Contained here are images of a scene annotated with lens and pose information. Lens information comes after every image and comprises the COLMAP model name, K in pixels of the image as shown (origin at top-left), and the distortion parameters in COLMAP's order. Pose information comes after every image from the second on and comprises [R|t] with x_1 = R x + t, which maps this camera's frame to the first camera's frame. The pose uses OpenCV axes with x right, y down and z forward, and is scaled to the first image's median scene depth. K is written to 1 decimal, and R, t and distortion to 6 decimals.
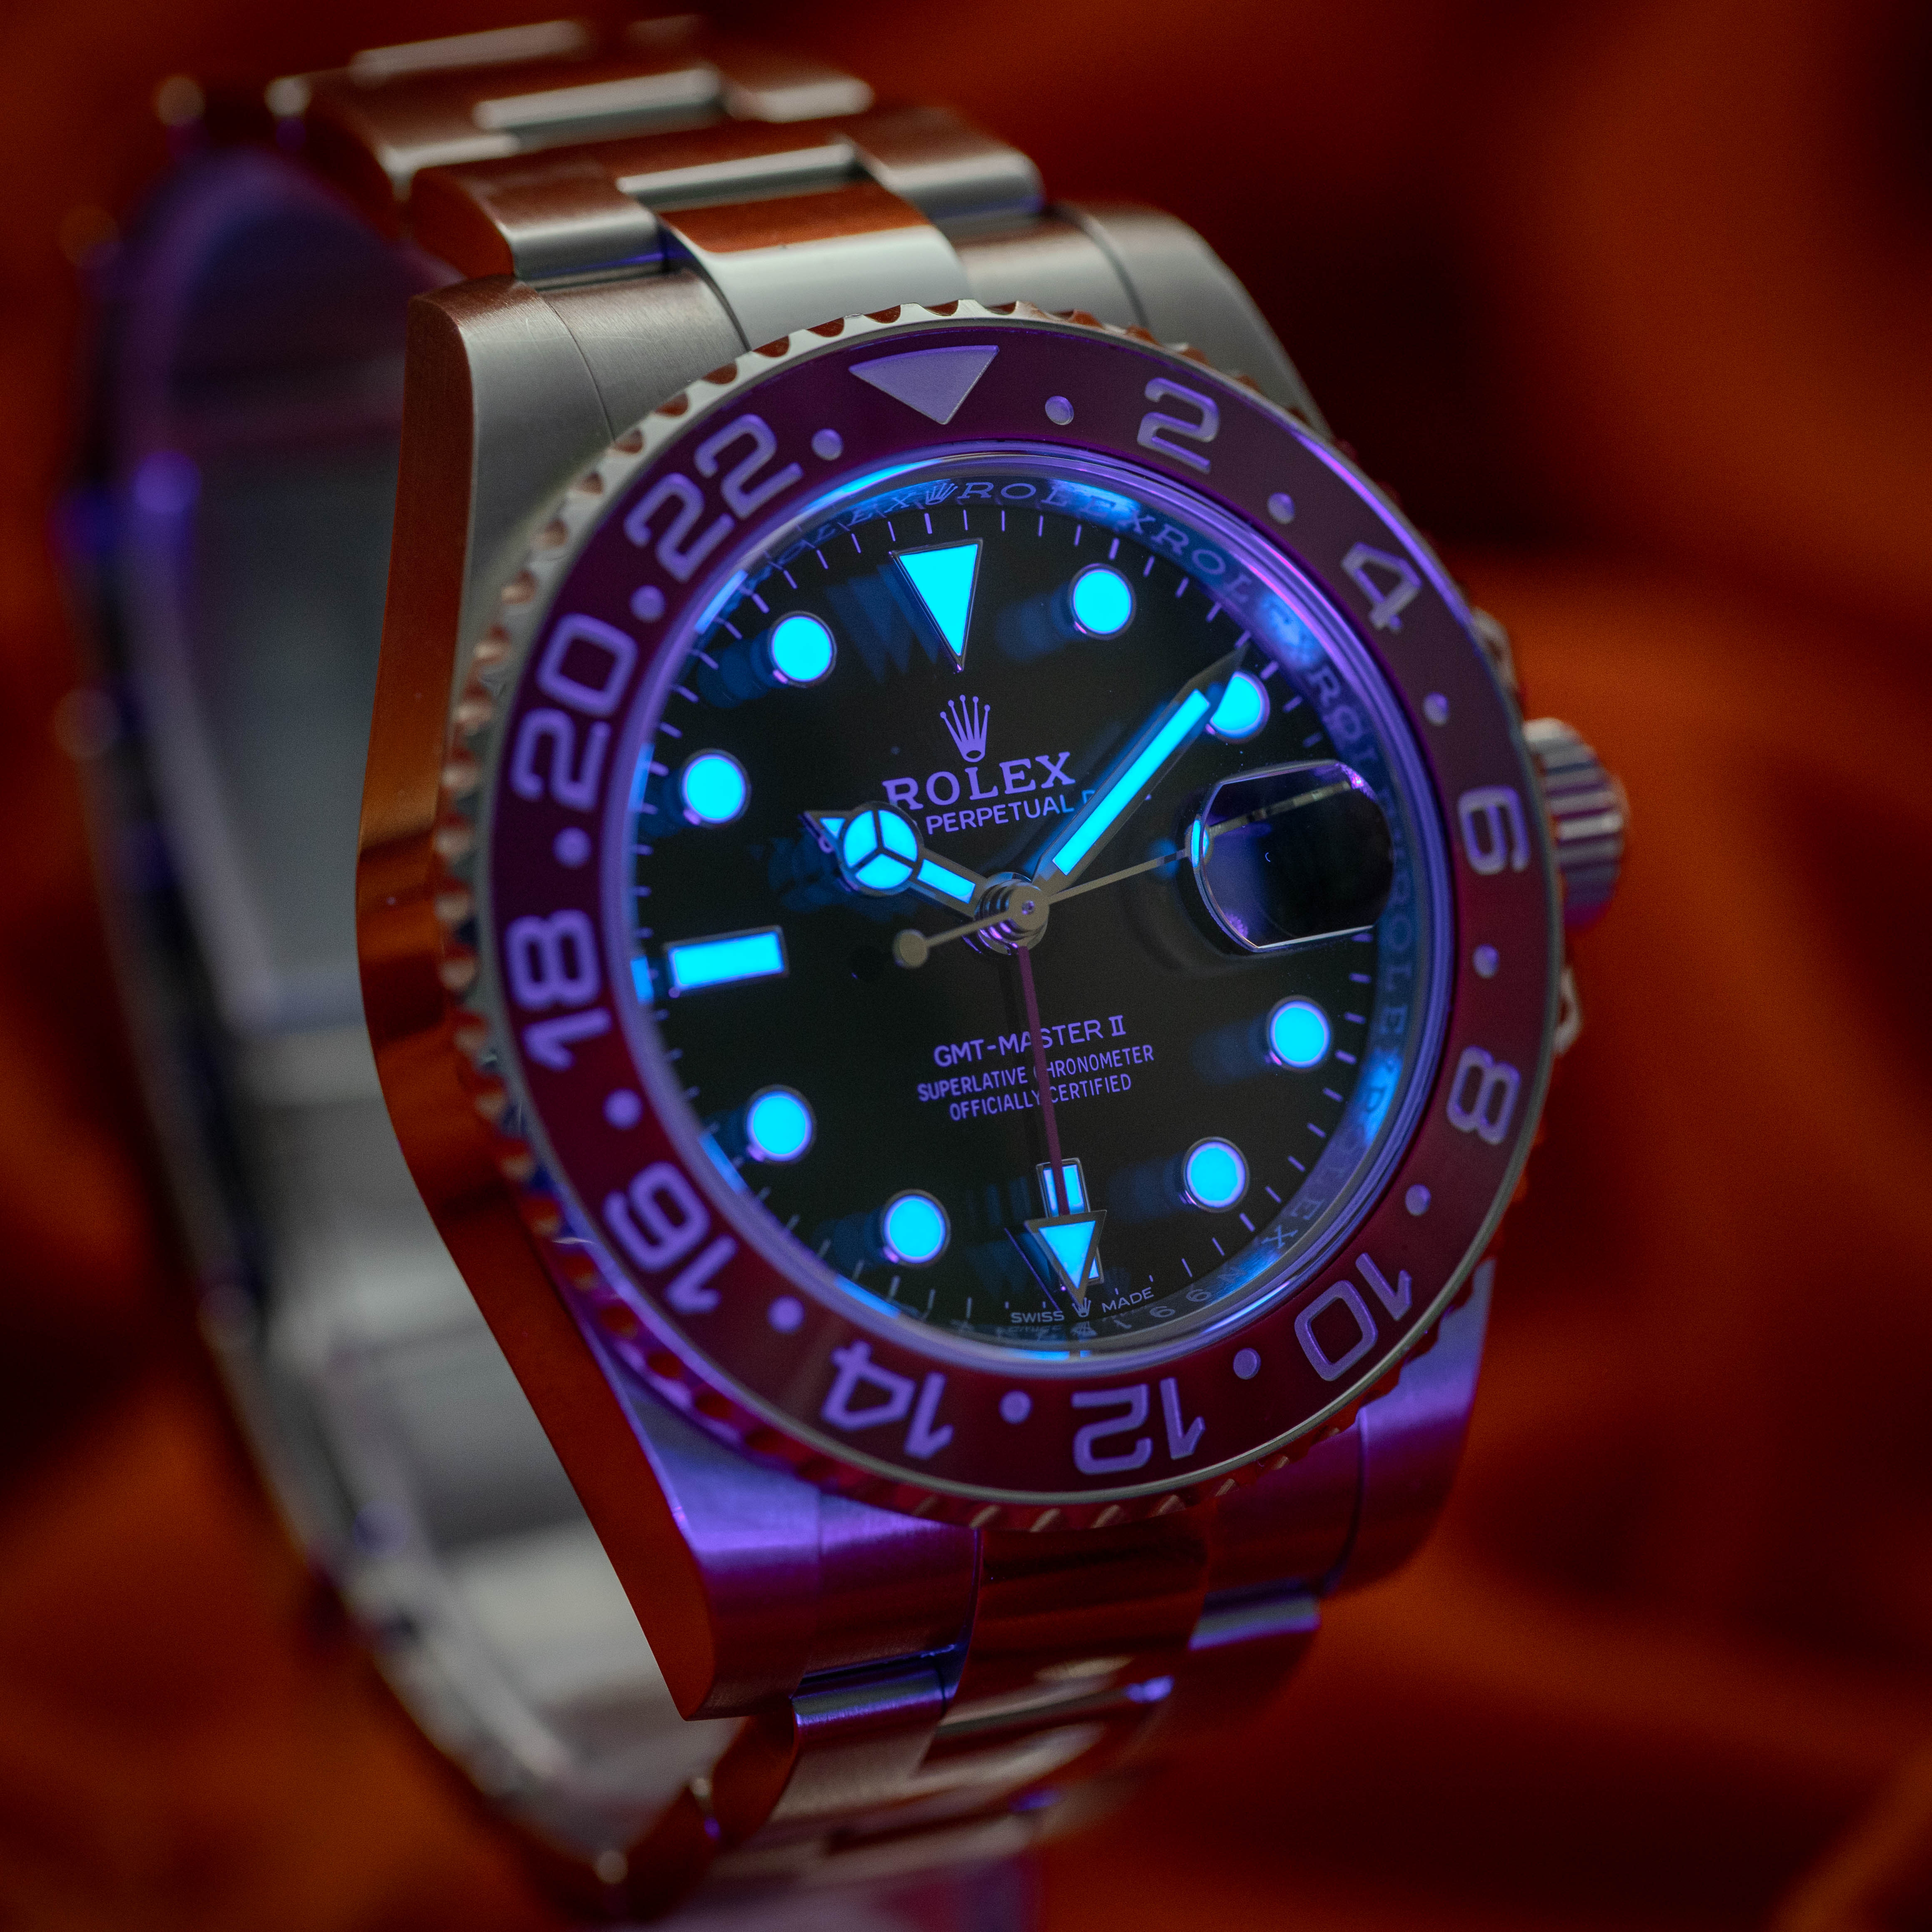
lens RADIAL K [[12617.0, 0, 966.0], [0, 12617.0, 966.0], [0, 0, 1]] dist [-0.307913, 0.387082]
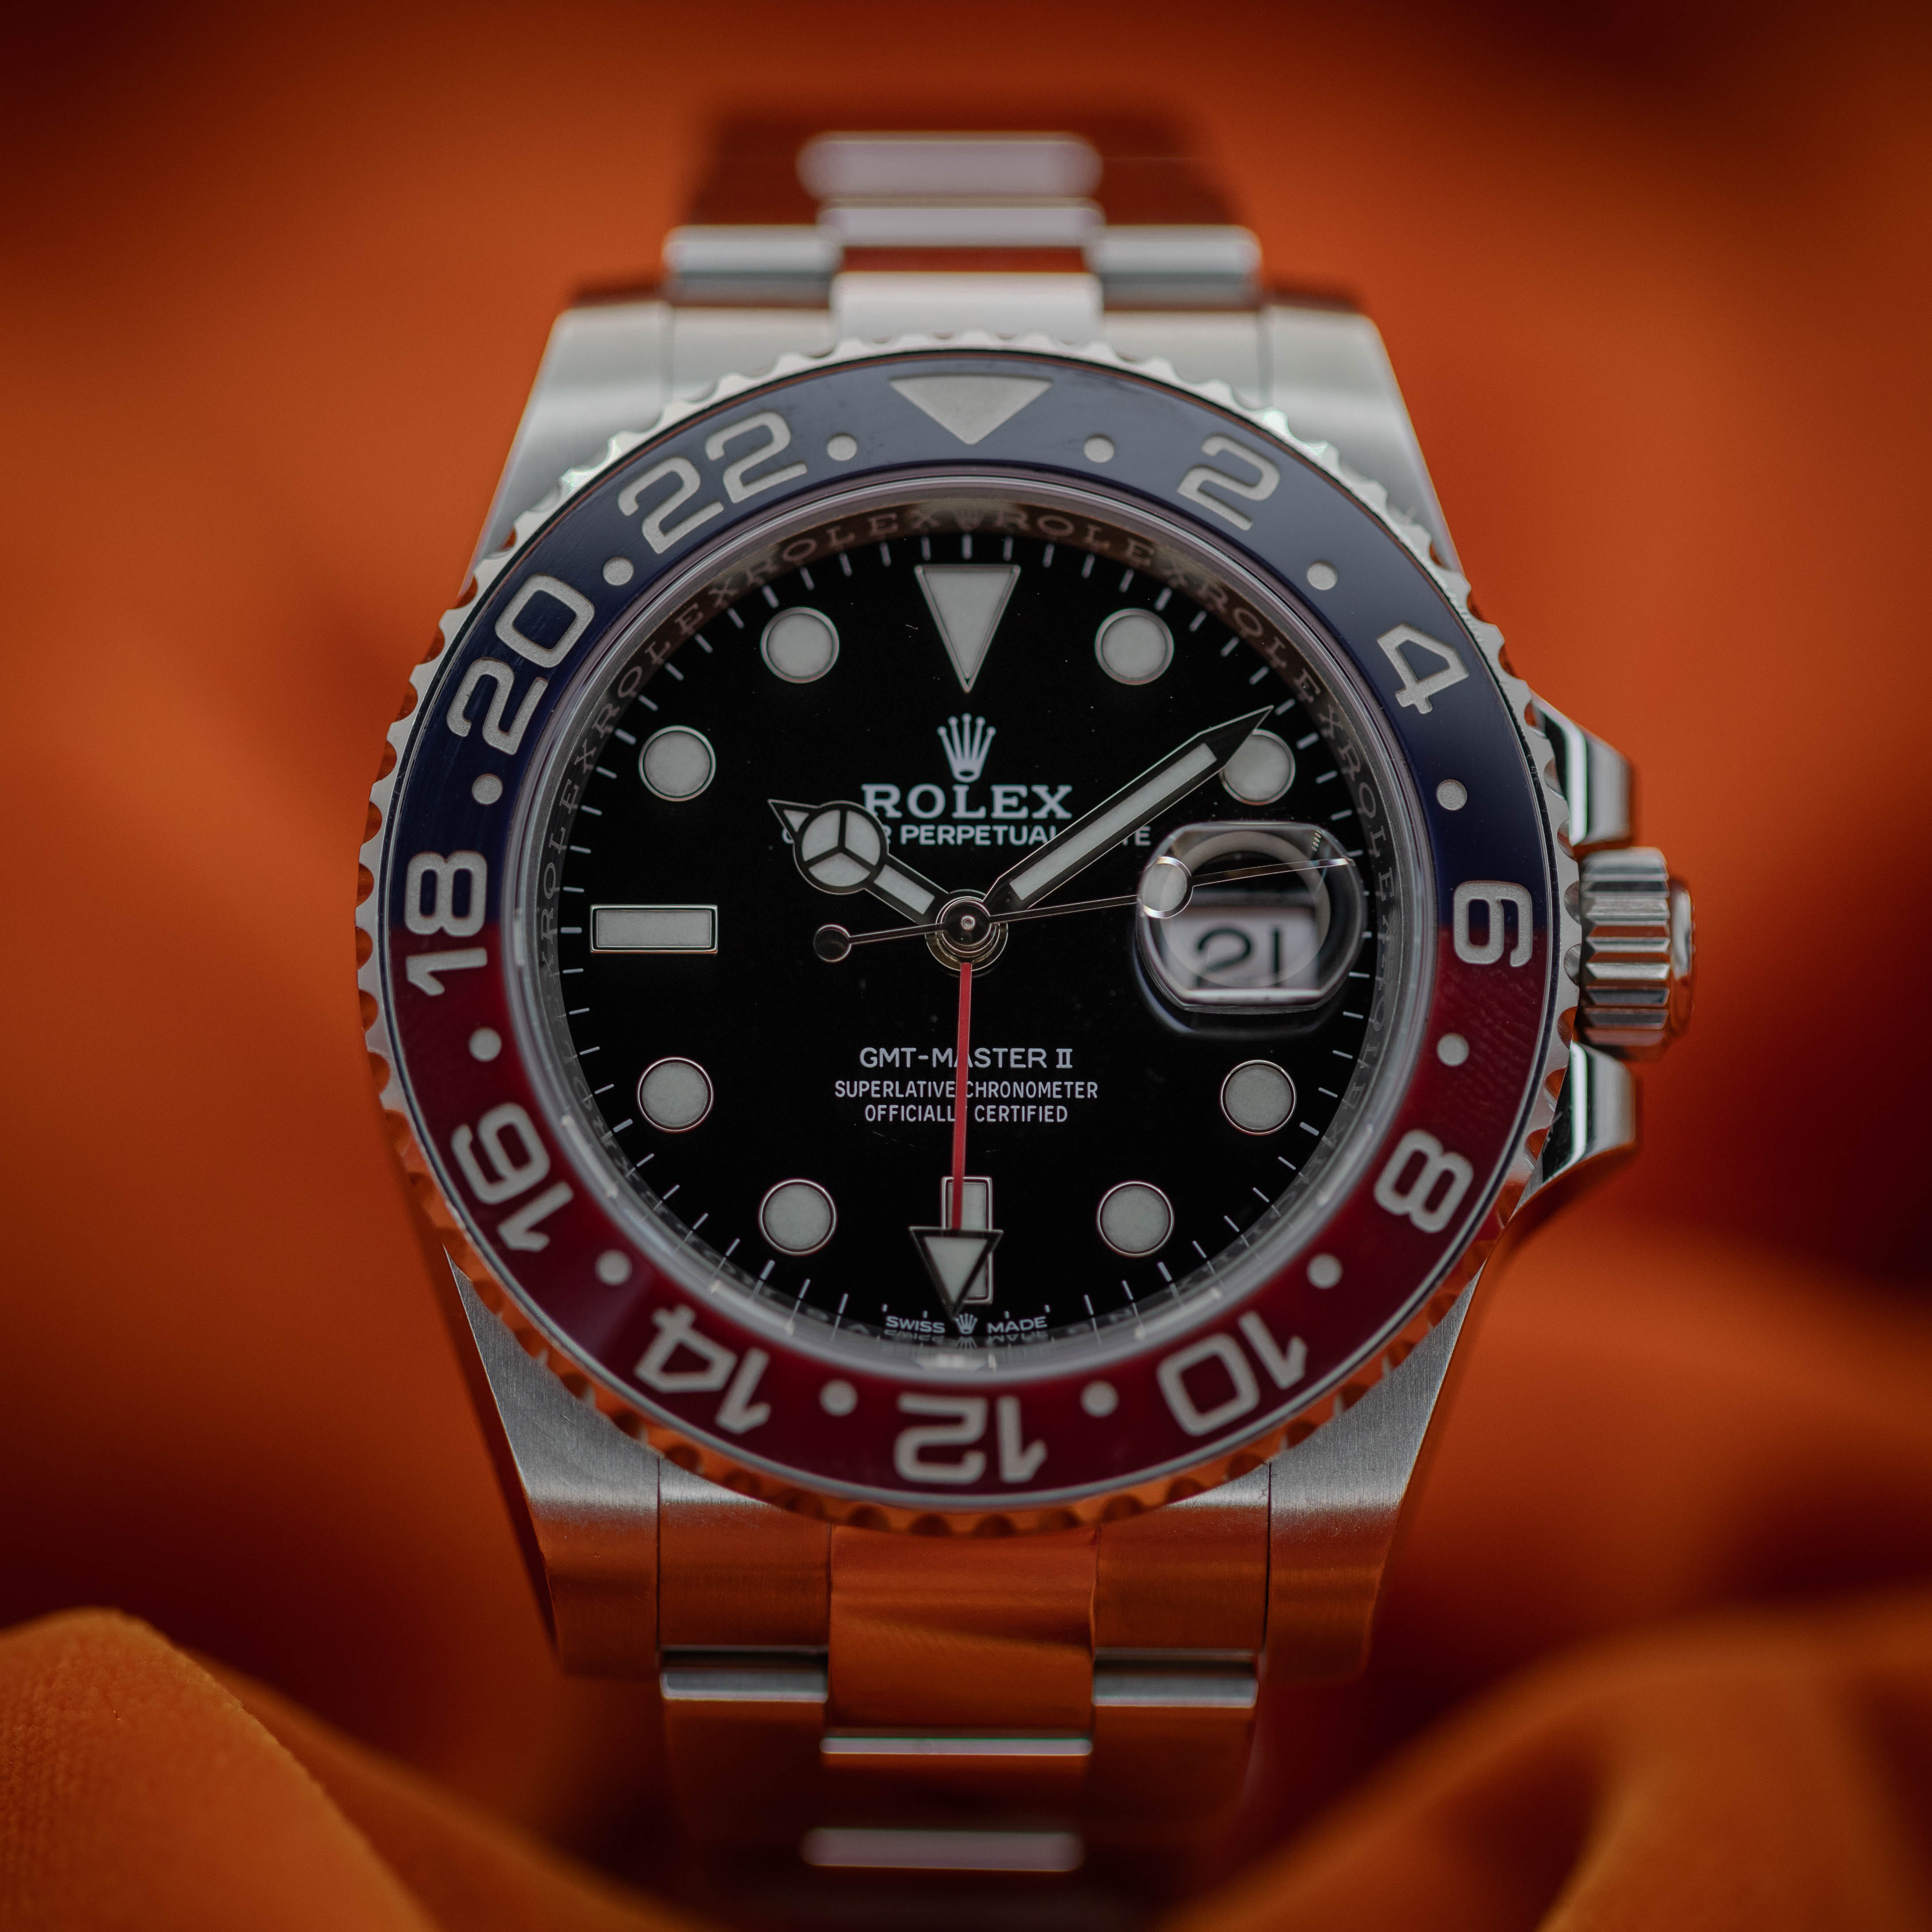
lens RADIAL K [[12617.0, 0, 966.0], [0, 12617.0, 966.0], [0, 0, 1]] dist [-0.307913, 0.387082]
pose [[0.897938, 0.116904, -0.424312, 0.432662], [-0.153858, 0.986629, -0.053766, 0.052979], [0.412353, 0.113562, 0.903918, 0.086621]]
